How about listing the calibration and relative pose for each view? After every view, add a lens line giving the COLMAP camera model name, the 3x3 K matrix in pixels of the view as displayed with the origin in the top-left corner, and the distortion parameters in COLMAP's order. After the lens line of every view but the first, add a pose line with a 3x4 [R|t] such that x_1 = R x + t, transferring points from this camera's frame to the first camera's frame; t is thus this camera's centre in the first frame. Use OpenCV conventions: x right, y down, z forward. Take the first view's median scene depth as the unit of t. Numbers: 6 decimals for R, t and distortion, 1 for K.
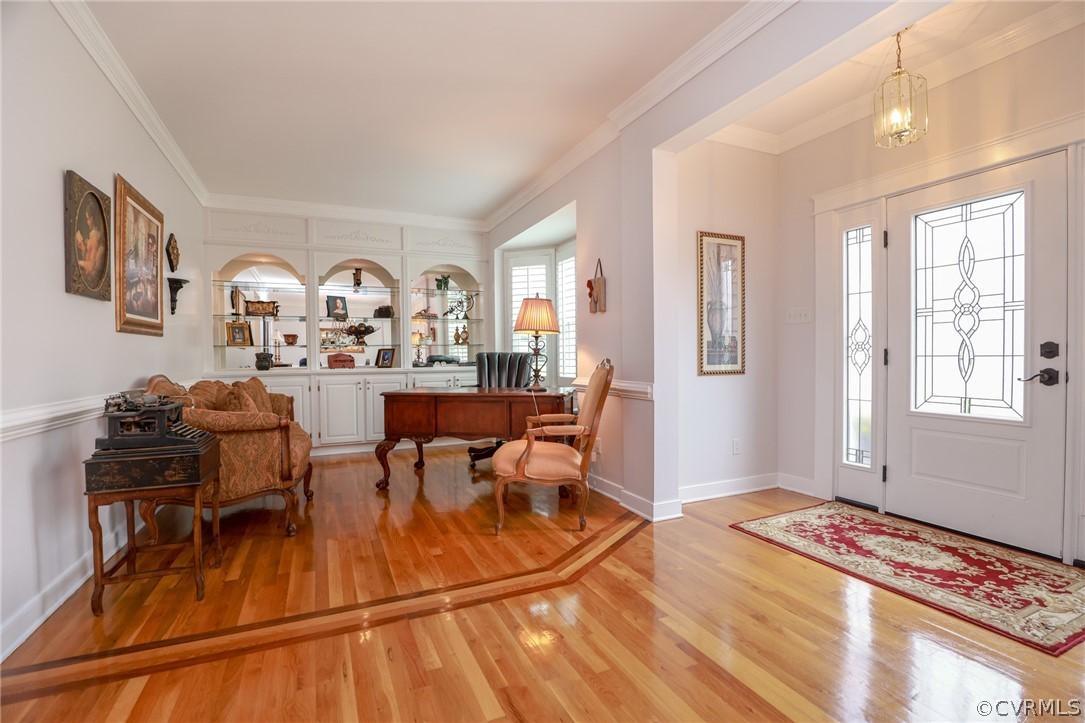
lens RADIAL K [[495.2, 0, 536.5], [0, 495.2, 362.3], [0, 0, 1]] dist [-0.032053, 0.003592]
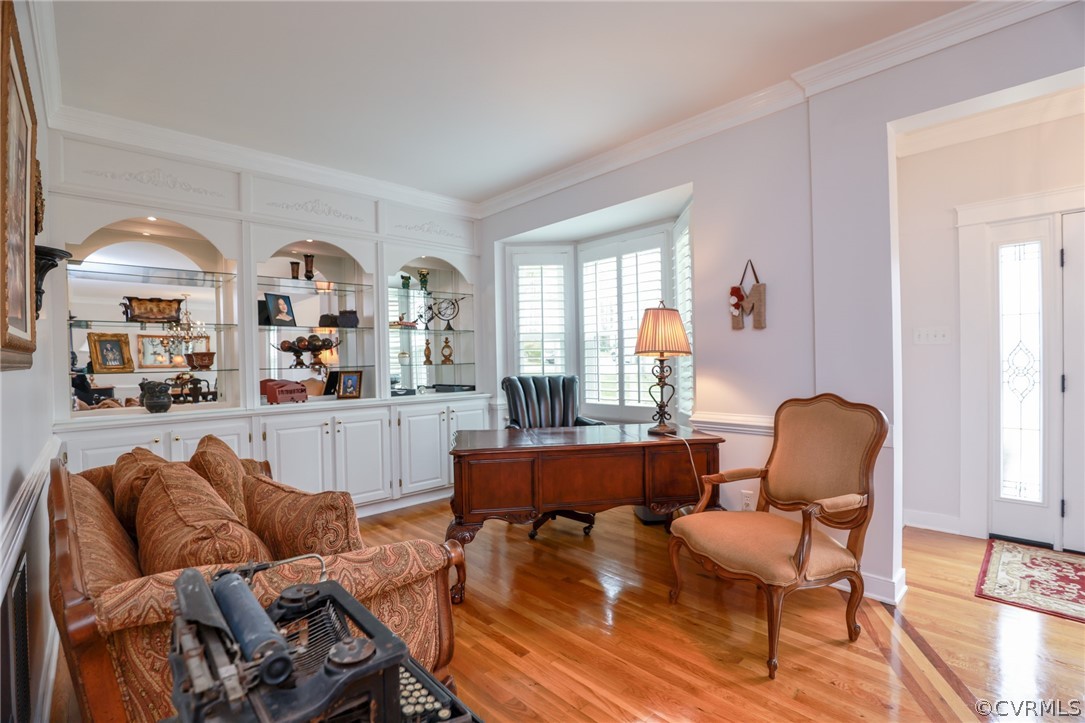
lens RADIAL K [[495.2, 0, 543.5], [0, 495.2, 364.1], [0, 0, 1]] dist [-0.032053, 0.003592]
pose [[0.942528, -0.009819, 0.333982, -0.416669], [0.013235, 0.999881, -0.007956, -0.042666], [-0.333864, 0.011919, 0.942546, 0.365544]]
